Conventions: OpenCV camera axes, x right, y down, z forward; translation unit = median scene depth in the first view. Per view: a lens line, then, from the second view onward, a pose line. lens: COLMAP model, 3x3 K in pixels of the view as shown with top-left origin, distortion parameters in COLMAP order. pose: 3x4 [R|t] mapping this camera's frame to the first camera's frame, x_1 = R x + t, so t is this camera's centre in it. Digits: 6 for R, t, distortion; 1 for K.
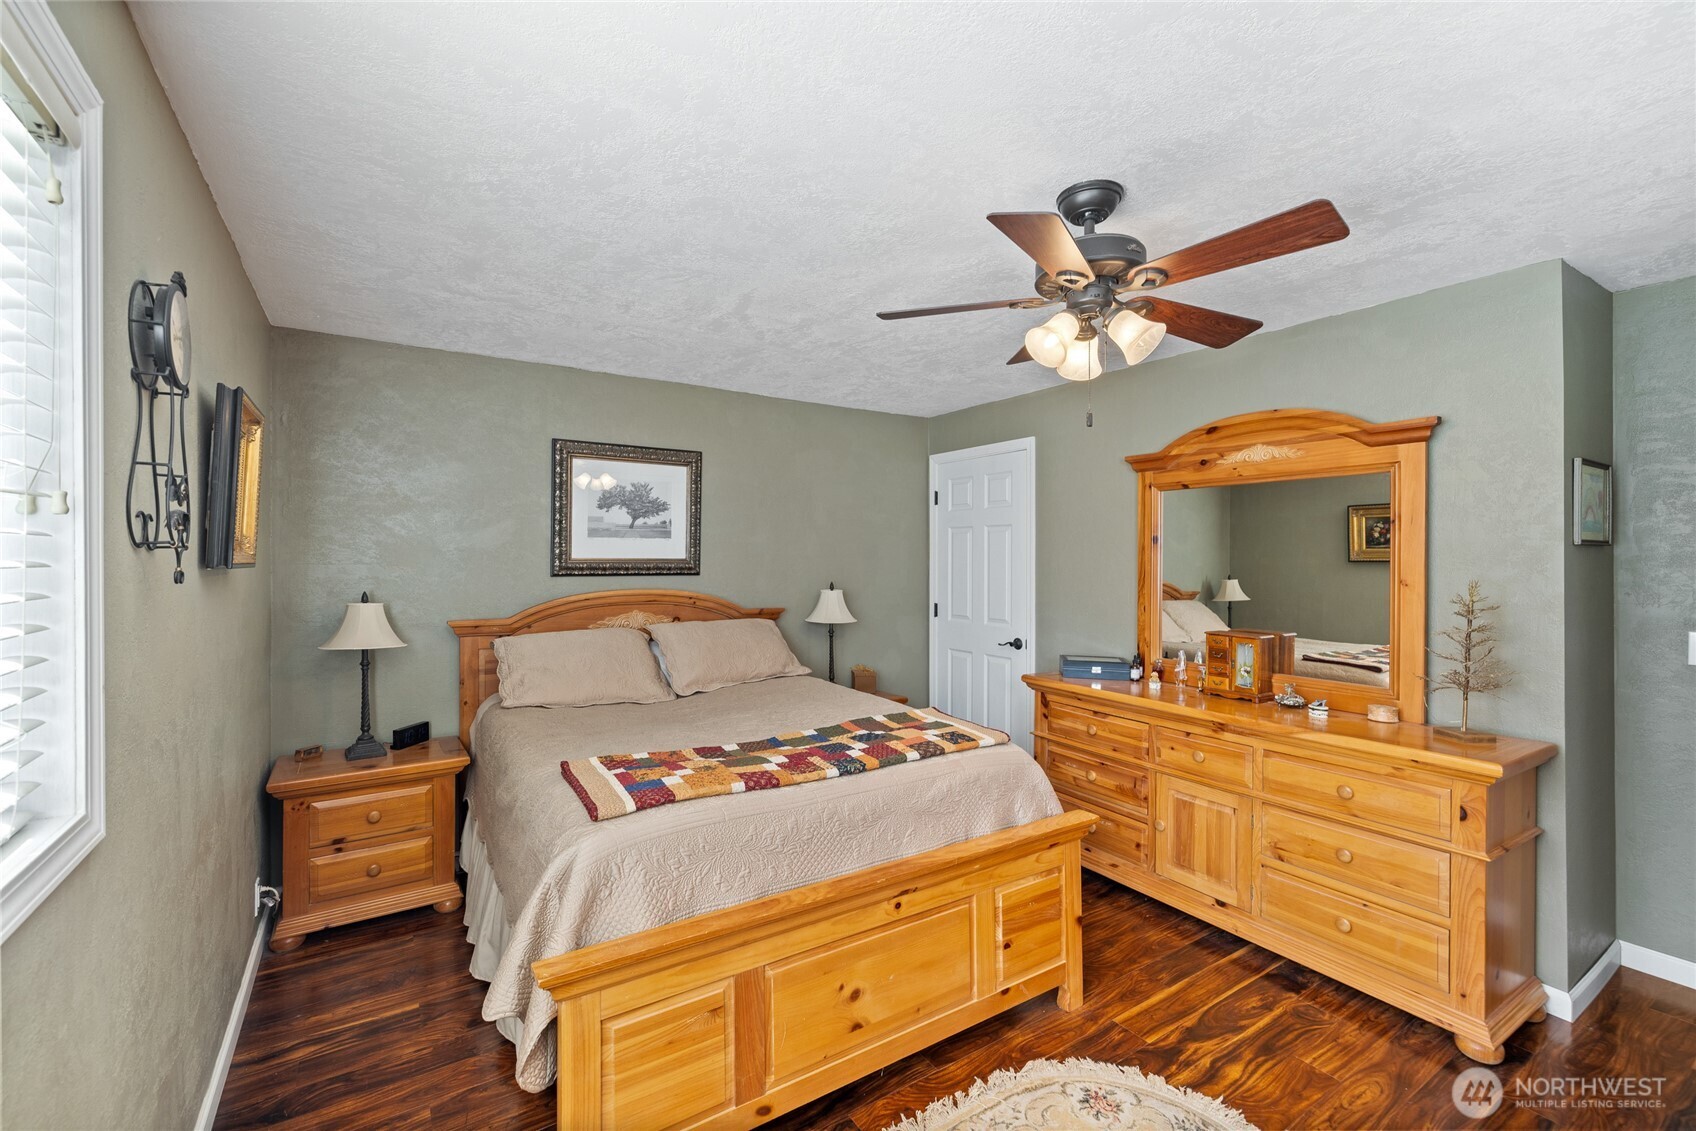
lens RADIAL K [[724.1, 0, 801.3], [0, 724.1, 558.7], [0, 0, 1]] dist [0.002736, 0.001041]
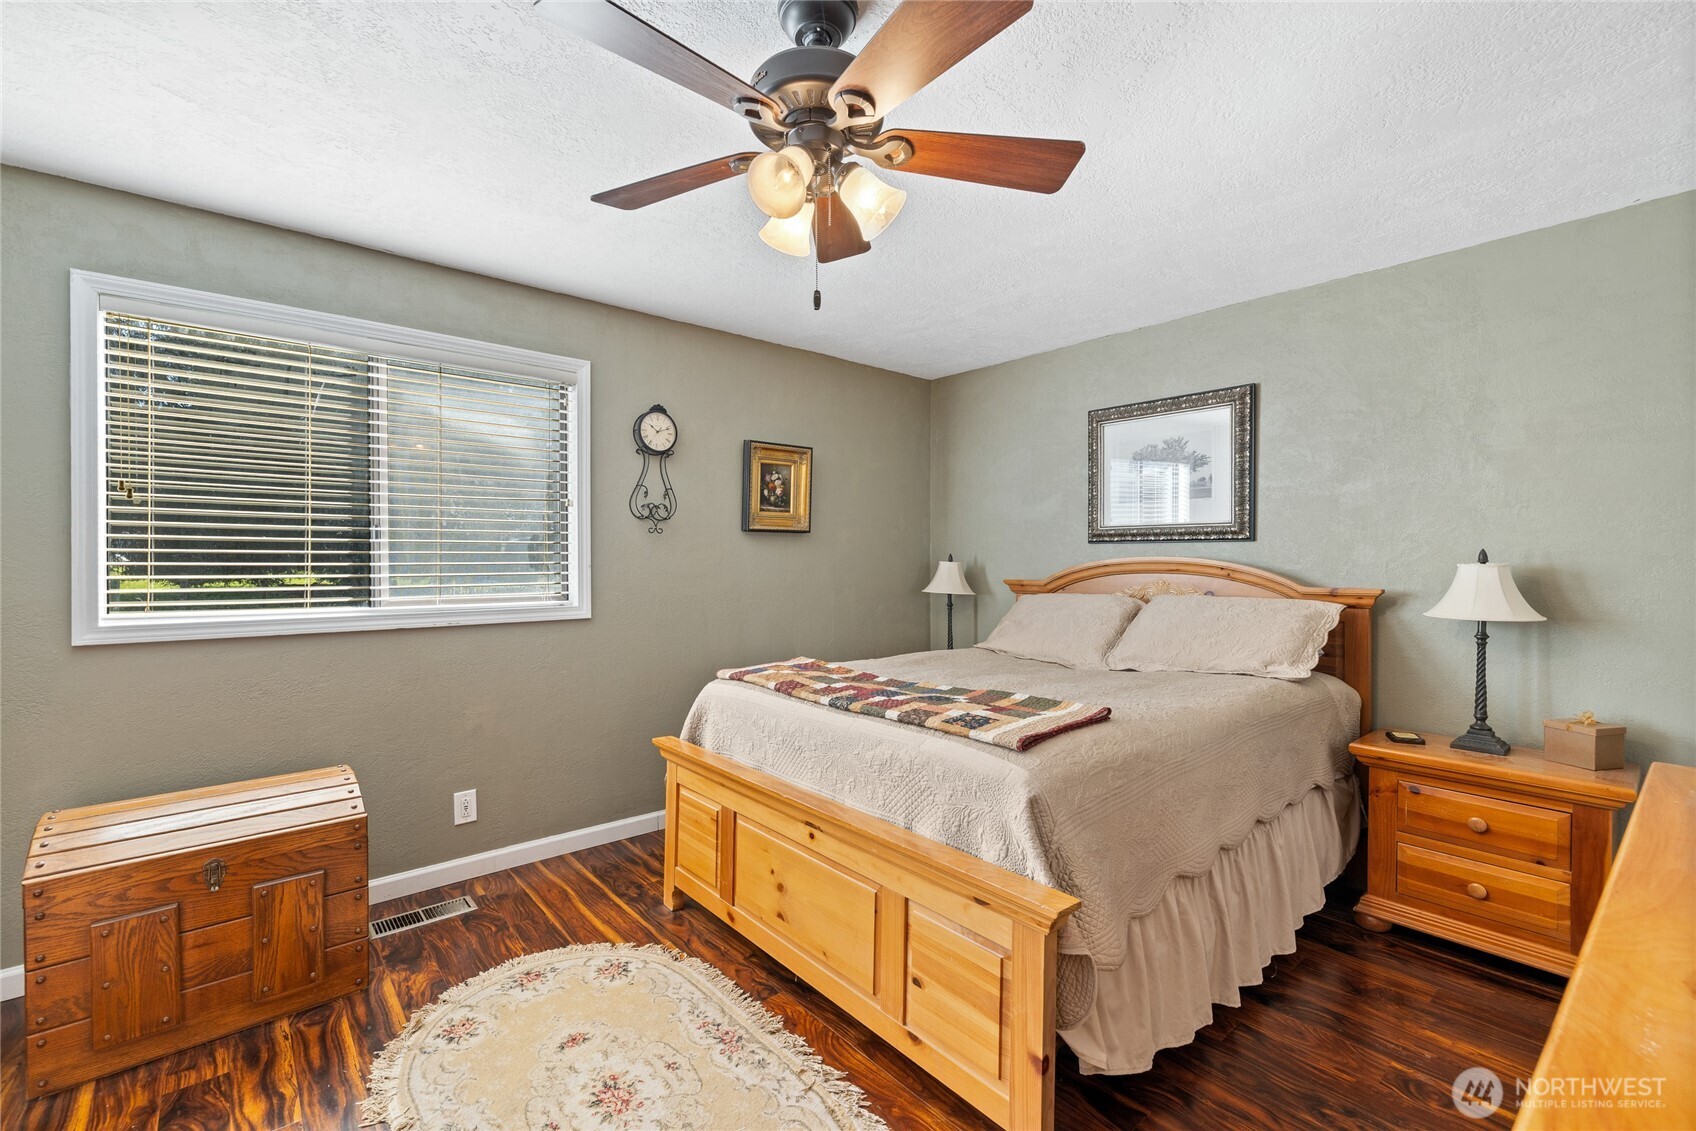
lens RADIAL K [[724.1, 0, 843.6], [0, 724.1, 564.3], [0, 0, 1]] dist [0.002736, 0.001041]
pose [[0.149122, 0.010288, -0.988765, 0.635981], [-0.001636, 0.999947, 0.010158, 0.045082], [0.988817, 0.000103, 0.149131, 0.490860]]
